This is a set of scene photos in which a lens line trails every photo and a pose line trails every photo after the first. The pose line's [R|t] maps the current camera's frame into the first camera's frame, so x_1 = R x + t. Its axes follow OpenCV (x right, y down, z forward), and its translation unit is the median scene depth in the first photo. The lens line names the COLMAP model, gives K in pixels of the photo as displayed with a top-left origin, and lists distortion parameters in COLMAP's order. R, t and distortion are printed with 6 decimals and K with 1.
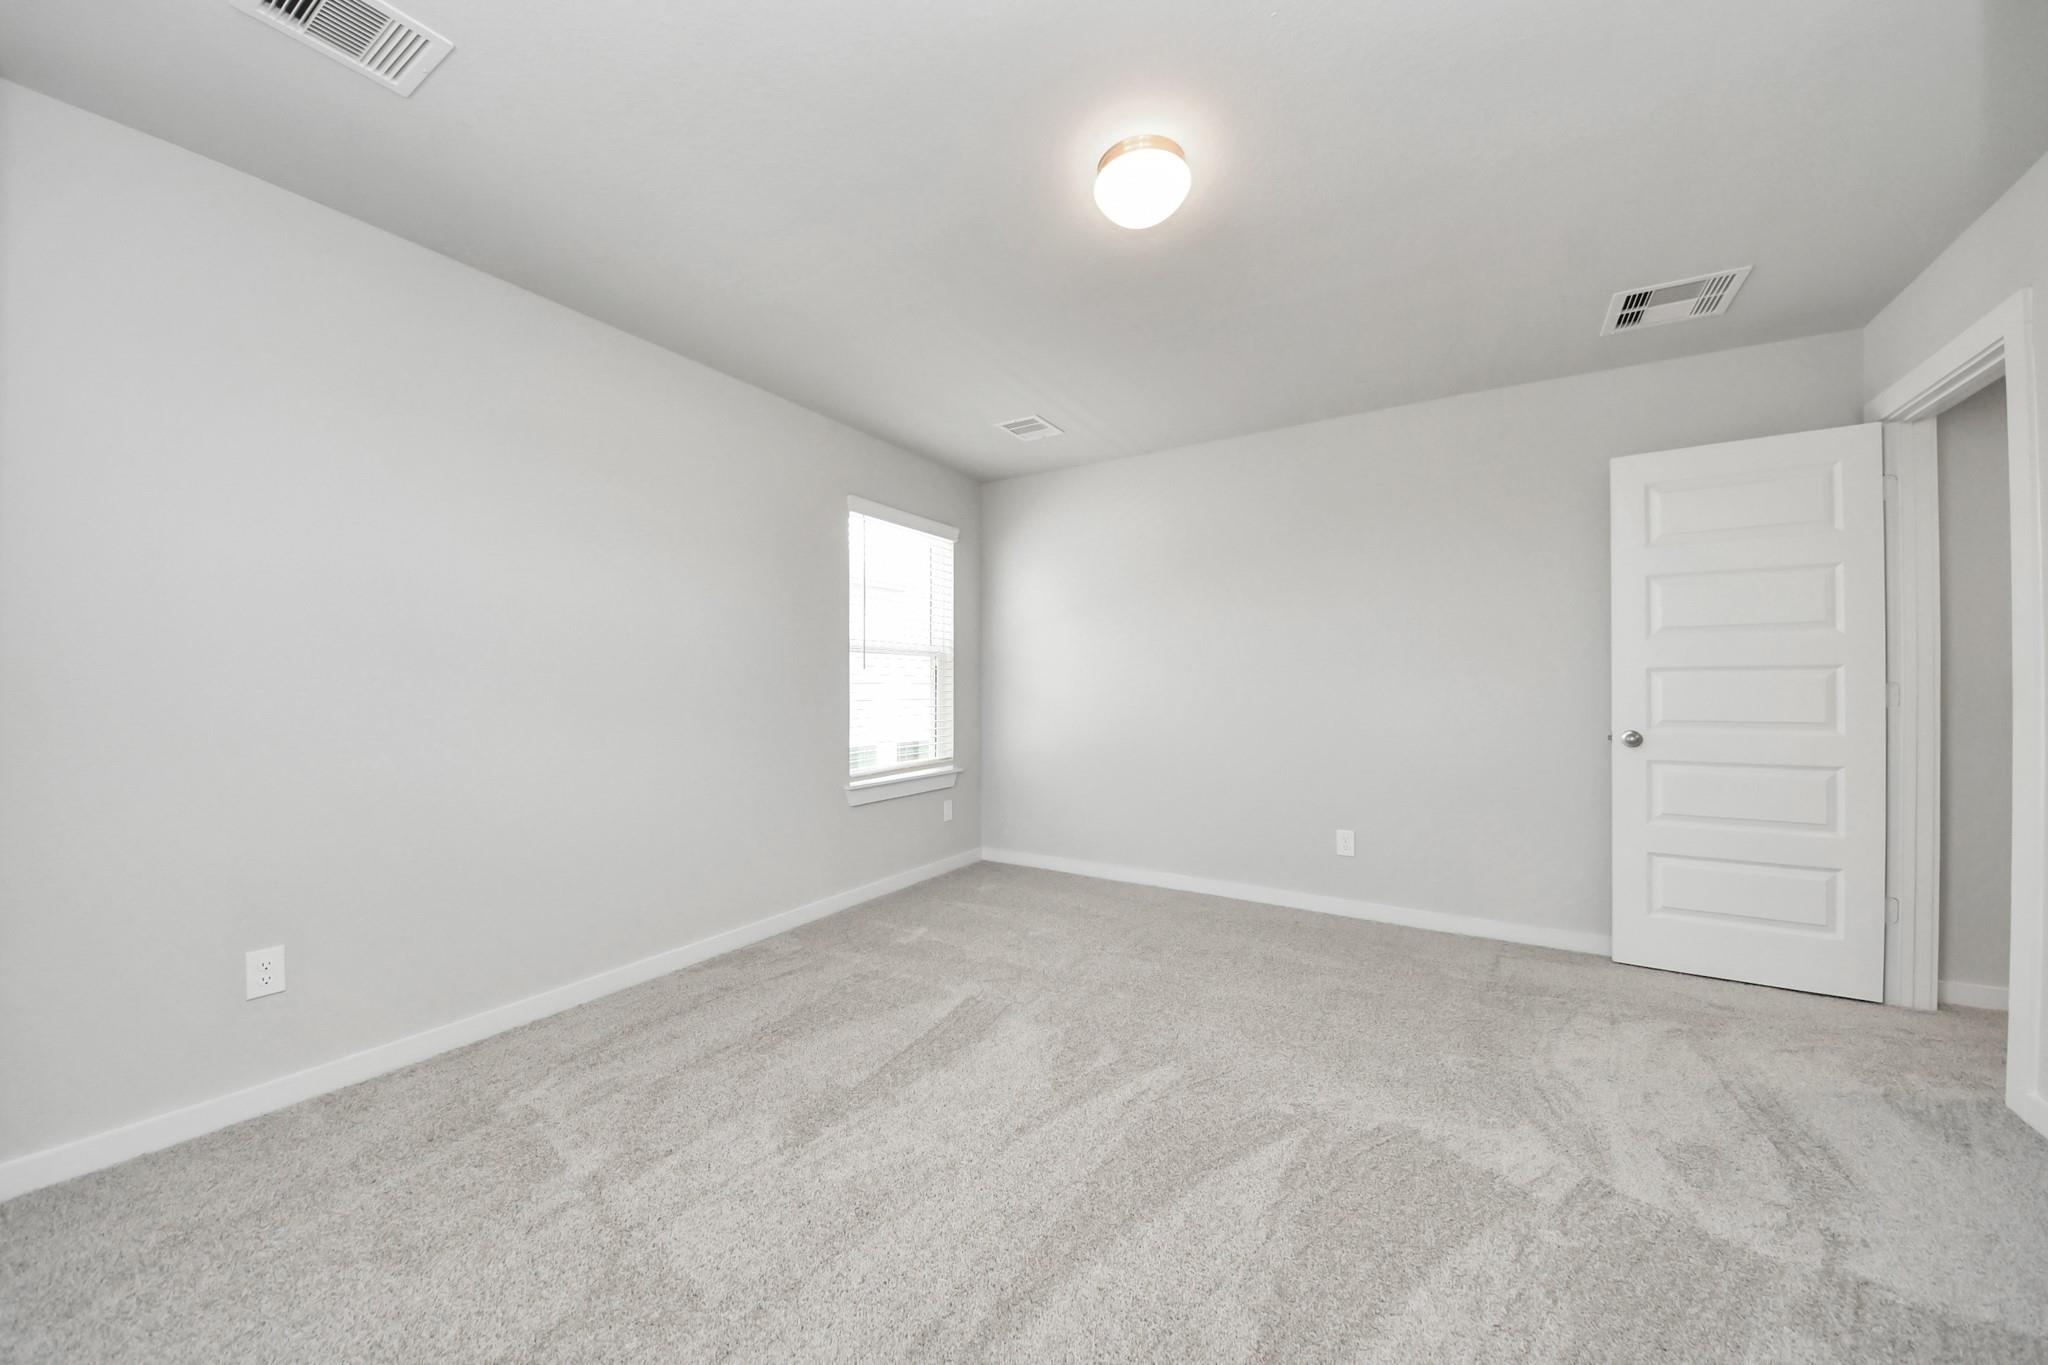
lens RADIAL K [[740.6, 0, 1024.9], [0, 740.6, 693.3], [0, 0, 1]] dist [0.050877, -0.027956]
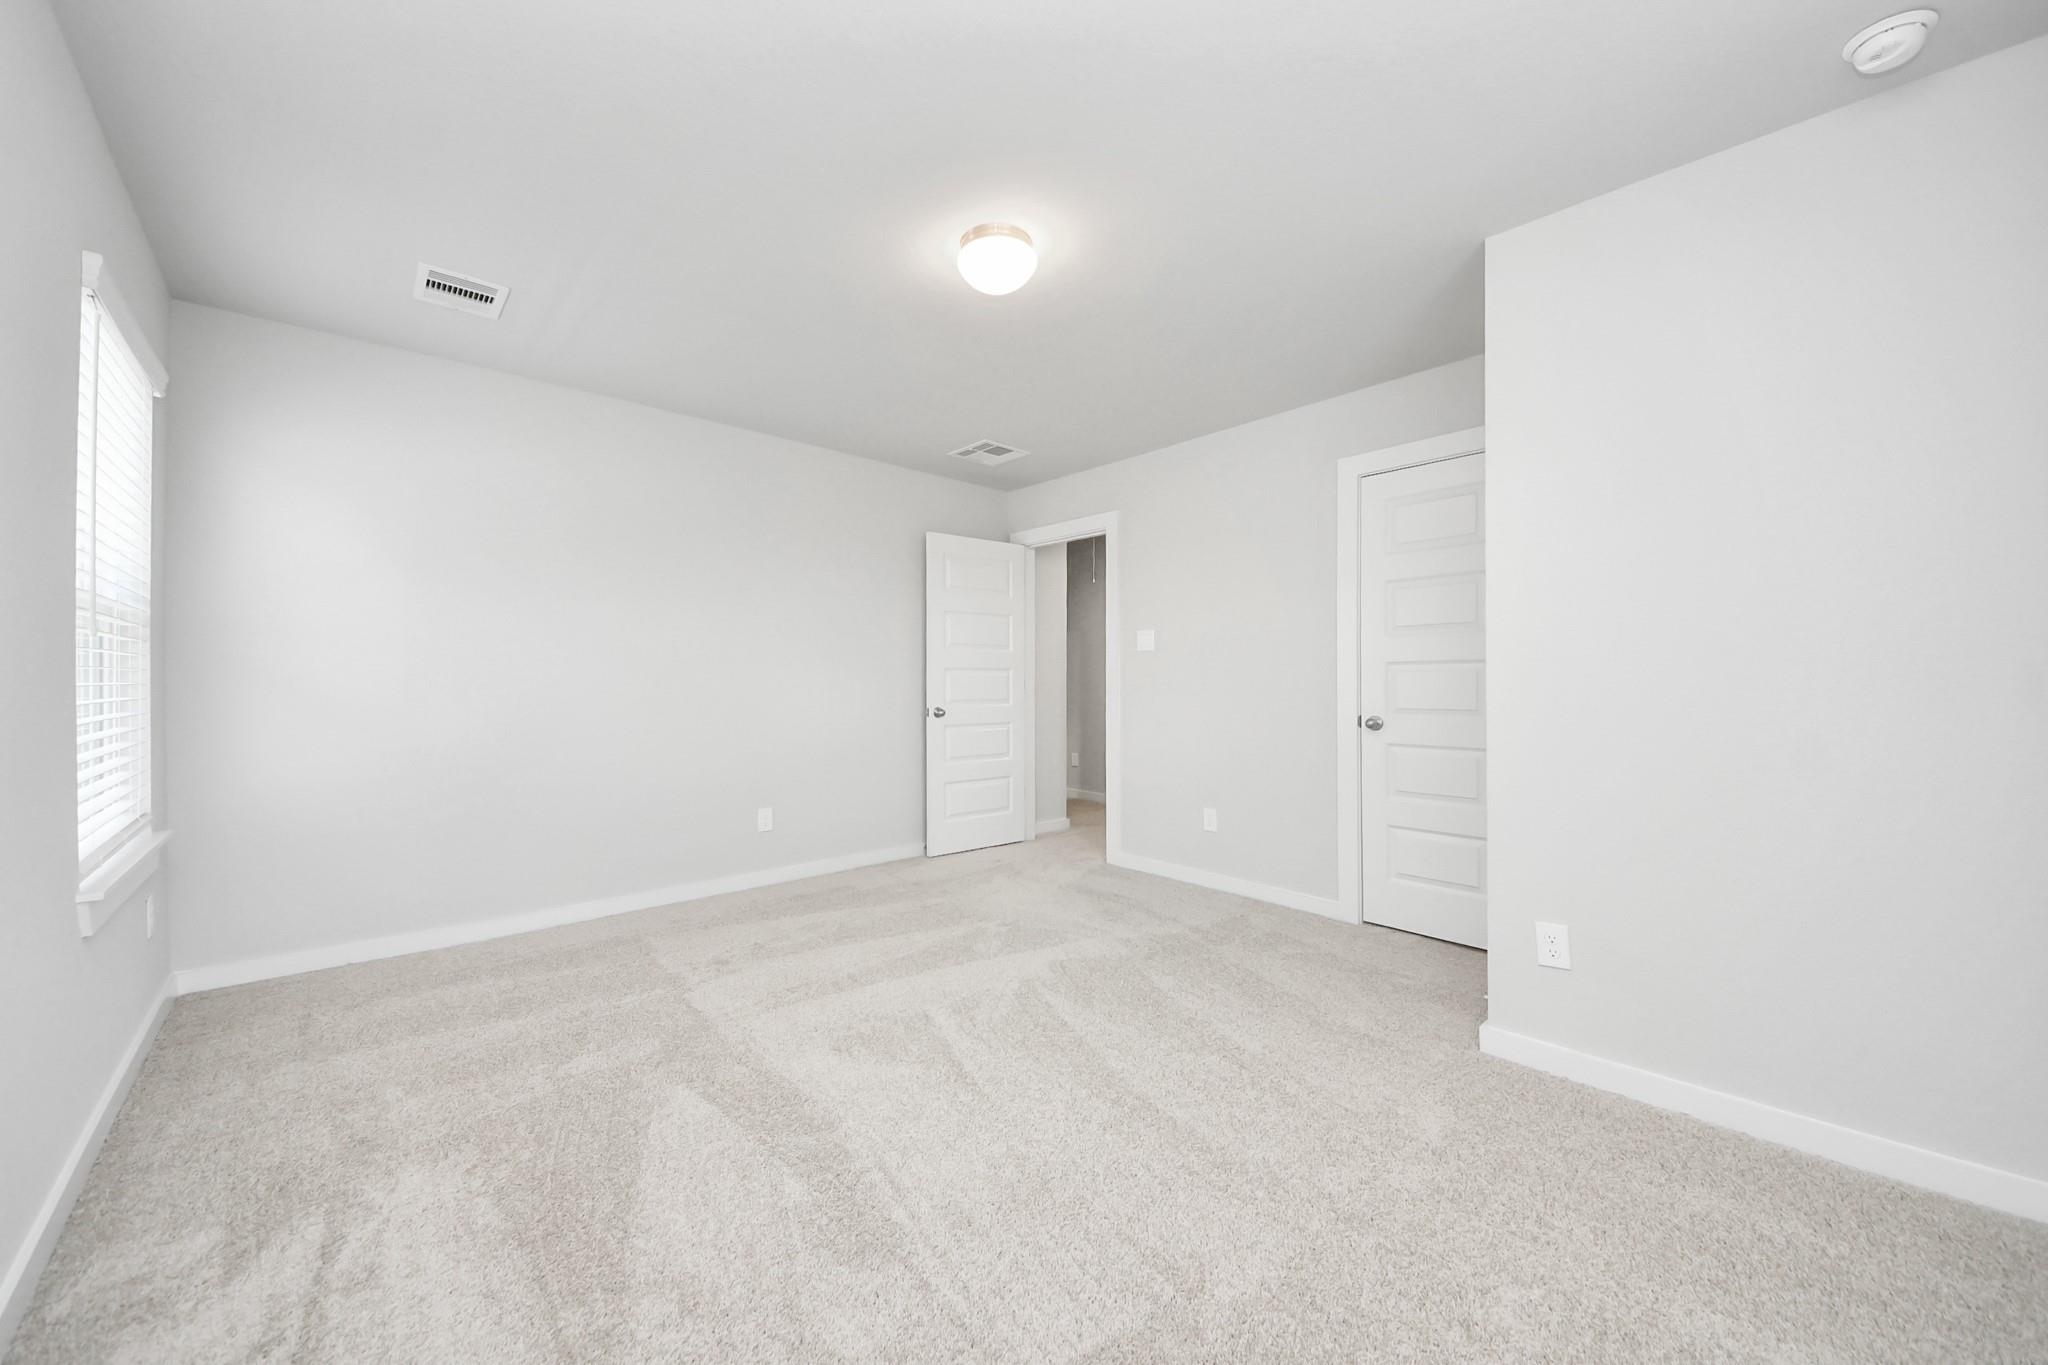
lens RADIAL K [[741.0, 0, 1024.0], [0, 741.0, 682.5], [0, 0, 1]] dist [0.015980, -0.004469]
pose [[0.274537, -0.001758, 0.961575, -0.645396], [0.000048, 0.999998, 0.001815, -0.005368], [-0.961577, -0.000452, 0.274536, 0.413228]]
